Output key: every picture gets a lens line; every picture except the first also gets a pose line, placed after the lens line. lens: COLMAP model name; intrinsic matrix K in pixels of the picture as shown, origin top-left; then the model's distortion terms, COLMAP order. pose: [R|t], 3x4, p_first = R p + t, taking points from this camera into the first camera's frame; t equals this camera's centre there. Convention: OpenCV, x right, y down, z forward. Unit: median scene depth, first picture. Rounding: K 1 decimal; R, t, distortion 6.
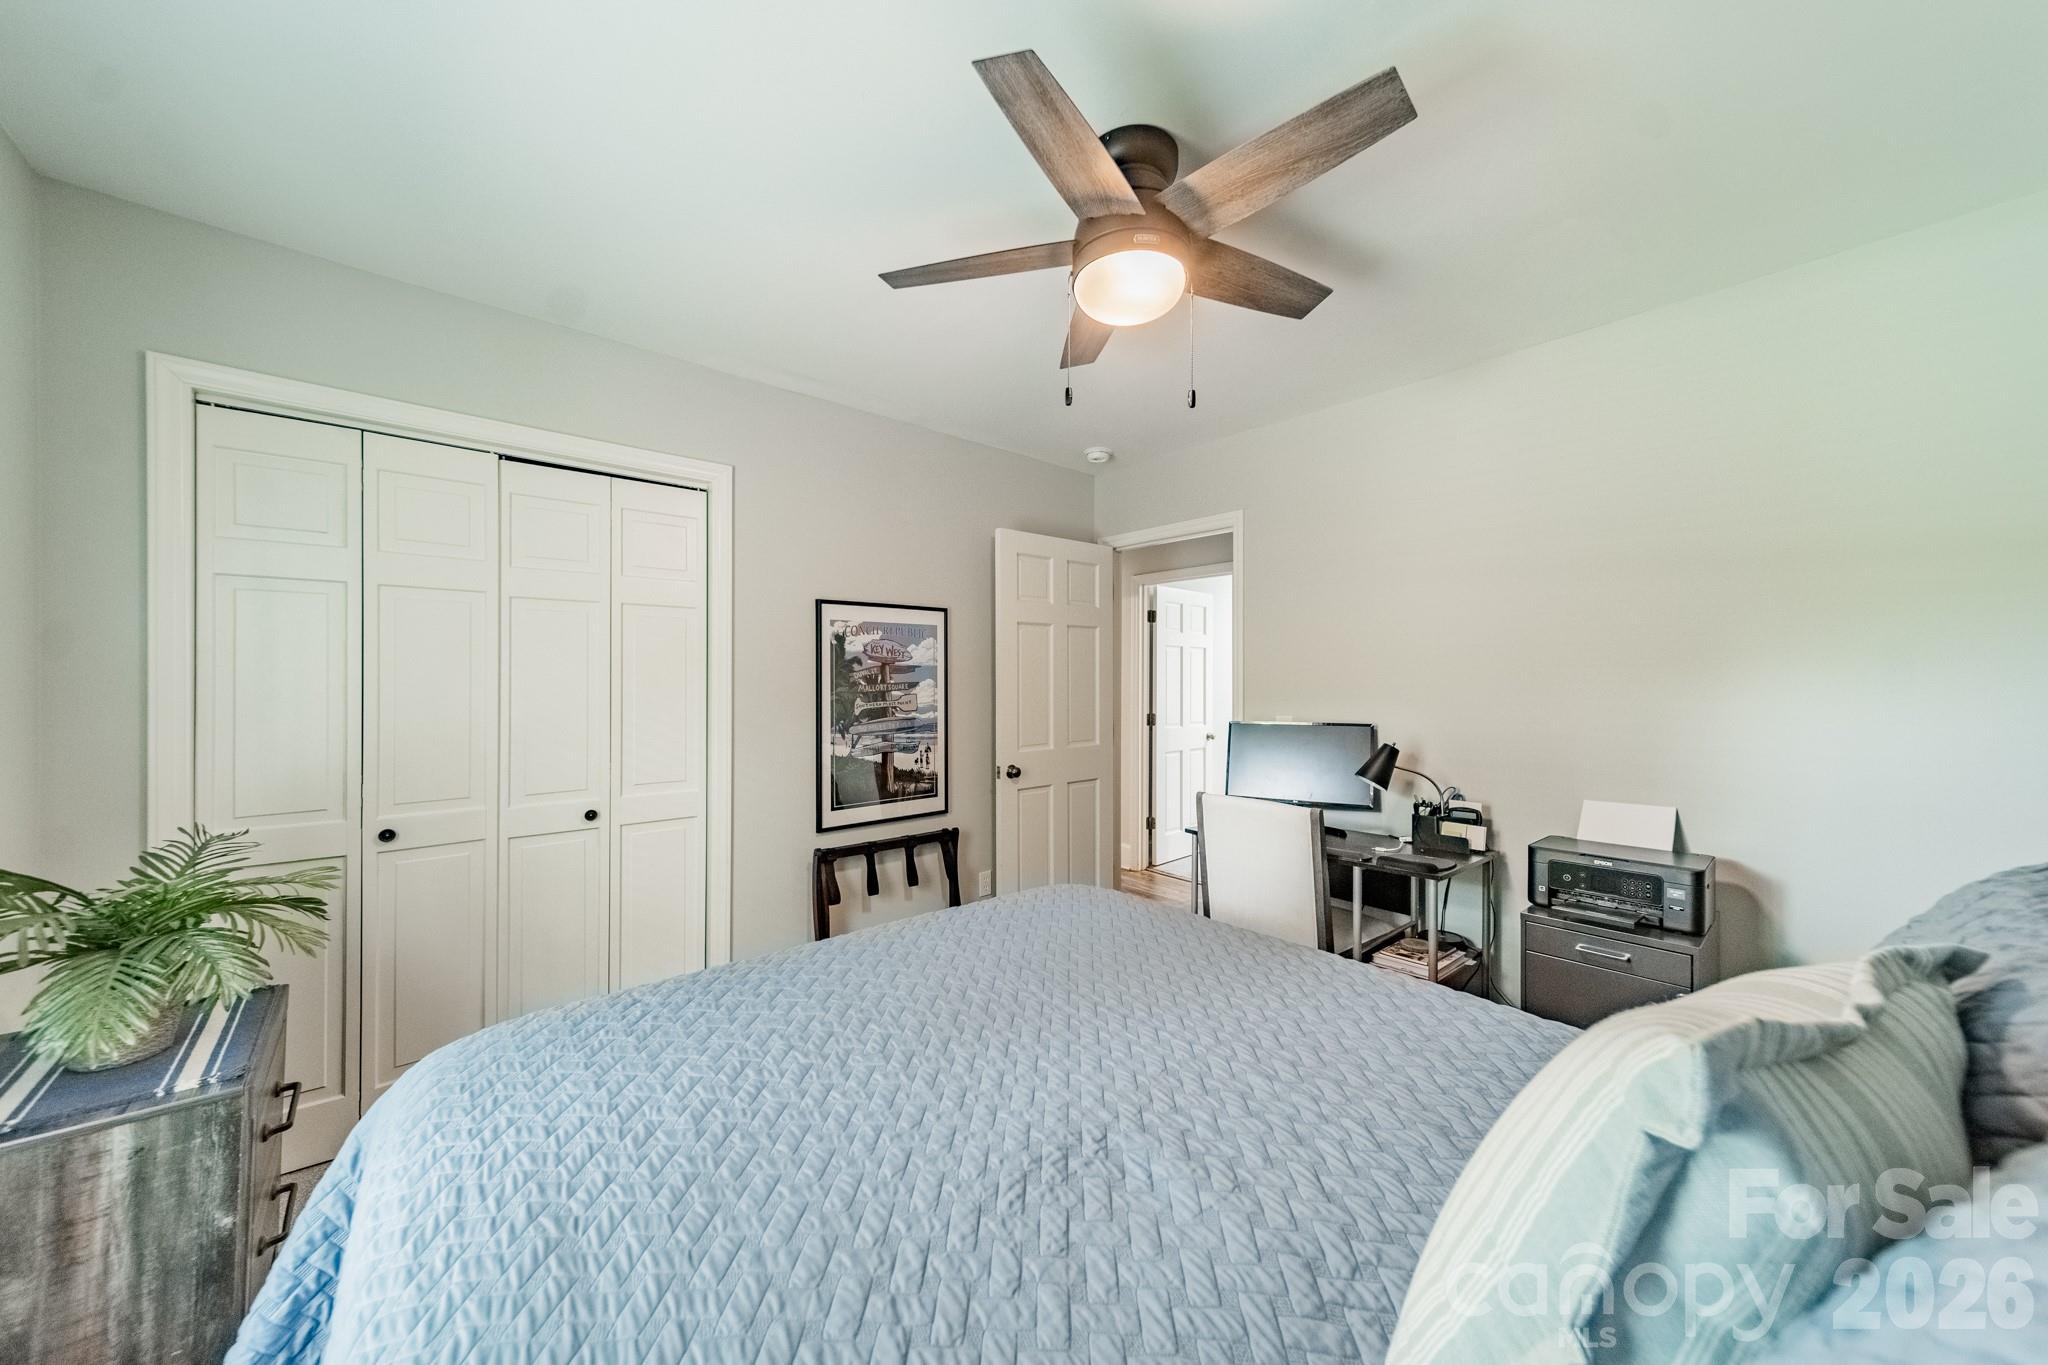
lens RADIAL K [[727.4, 0, 1023.1], [0, 727.4, 678.0], [0, 0, 1]] dist [0.009065, -0.000190]
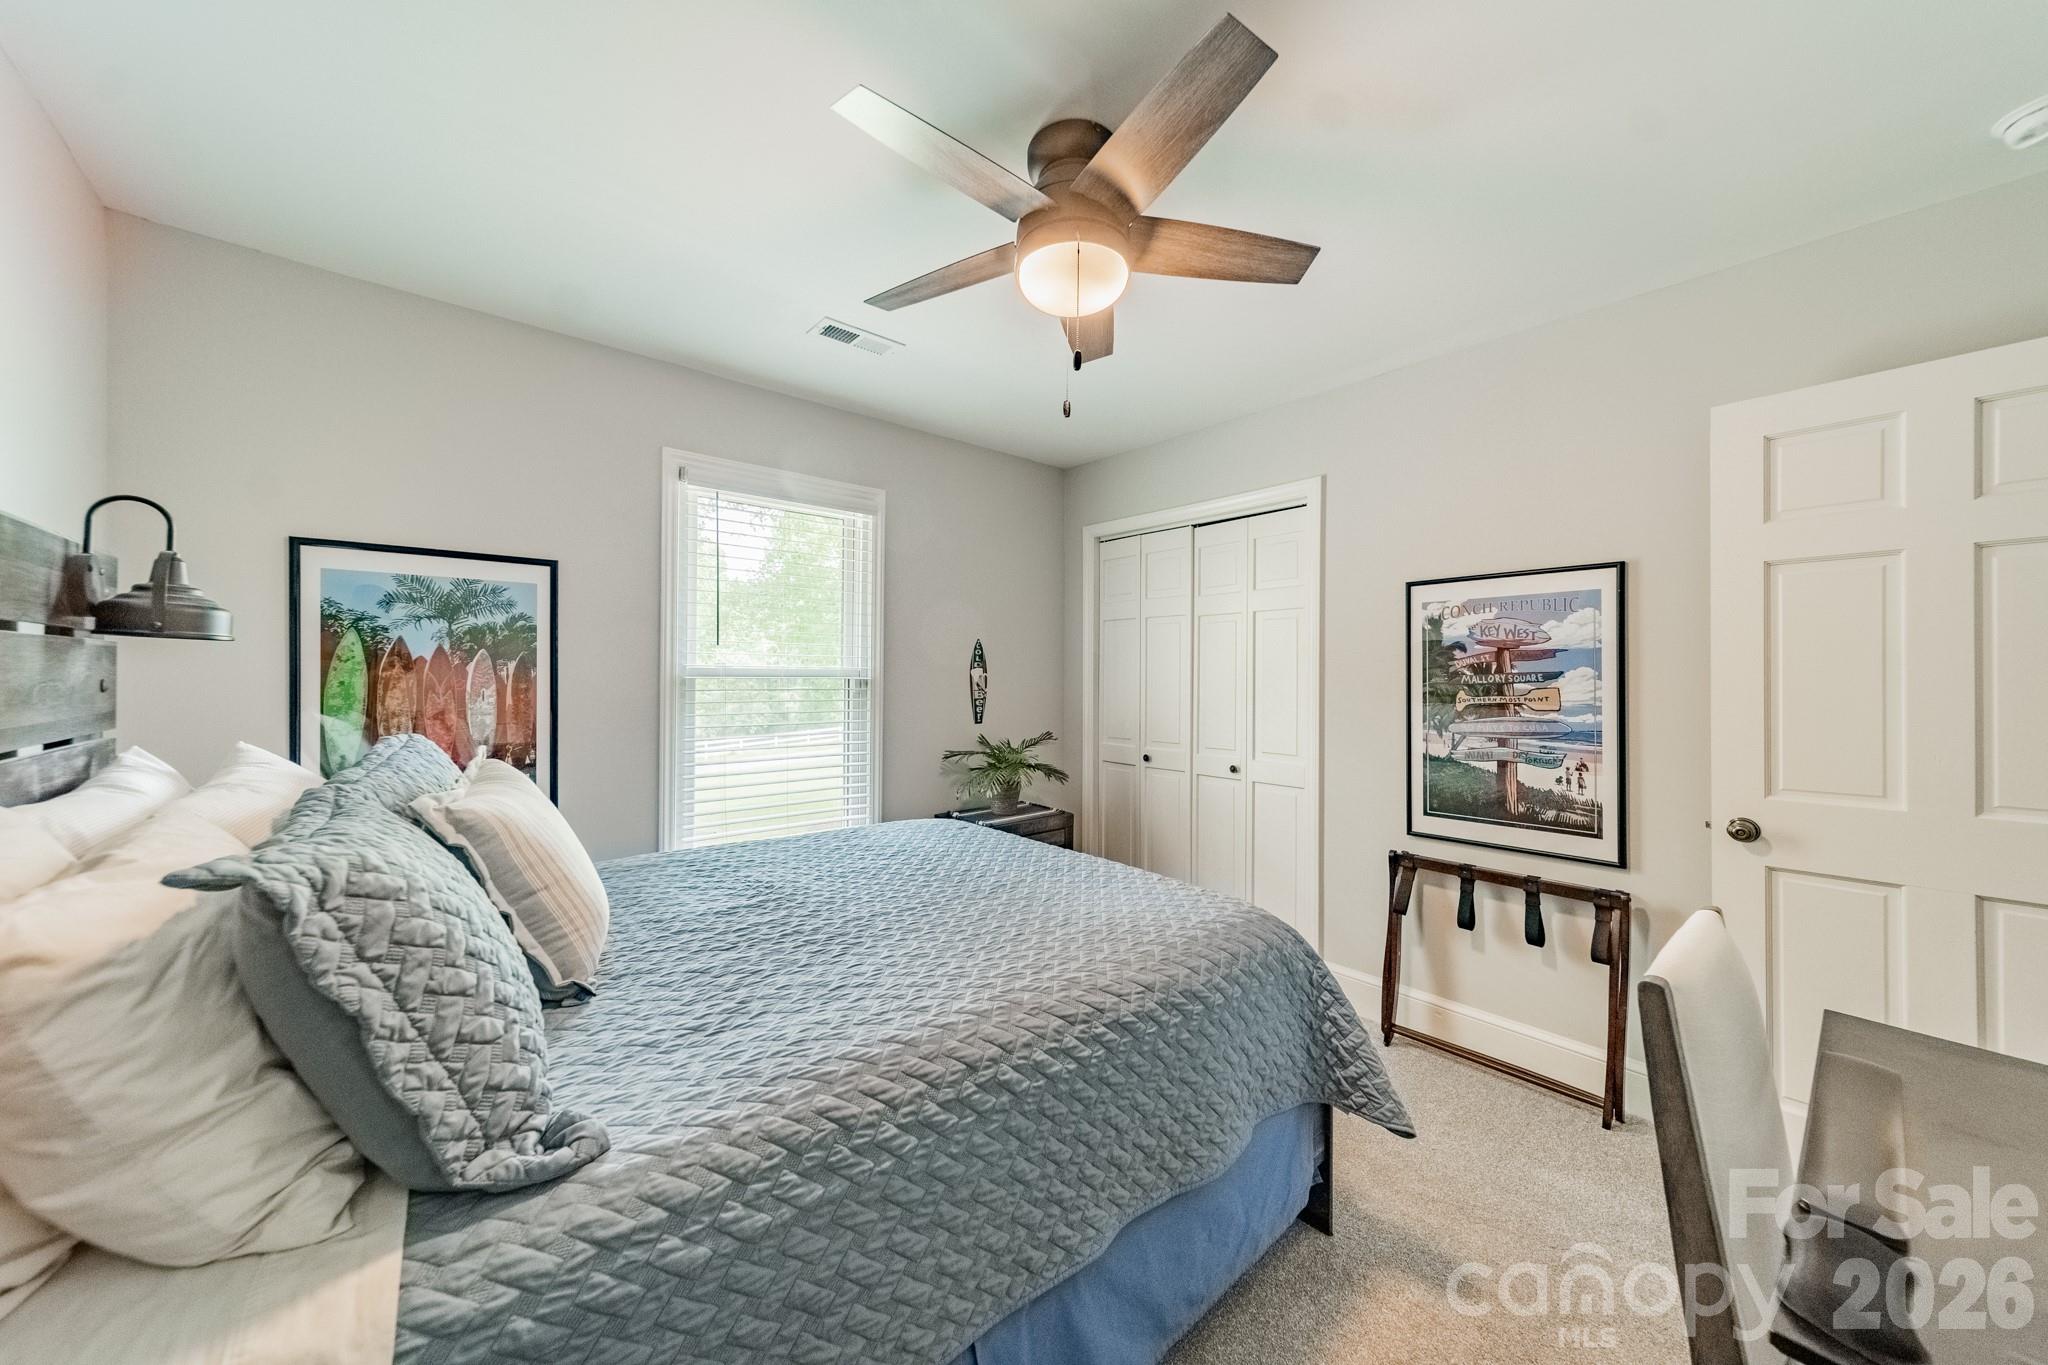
lens RADIAL K [[727.4, 0, 1024.4], [0, 727.4, 676.2], [0, 0, 1]] dist [0.009065, -0.000190]
pose [[-0.014796, -0.002290, -0.999888, 0.605306], [-0.003762, 0.999990, -0.002234, 0.013961], [0.999883, 0.003728, -0.014805, 0.488308]]
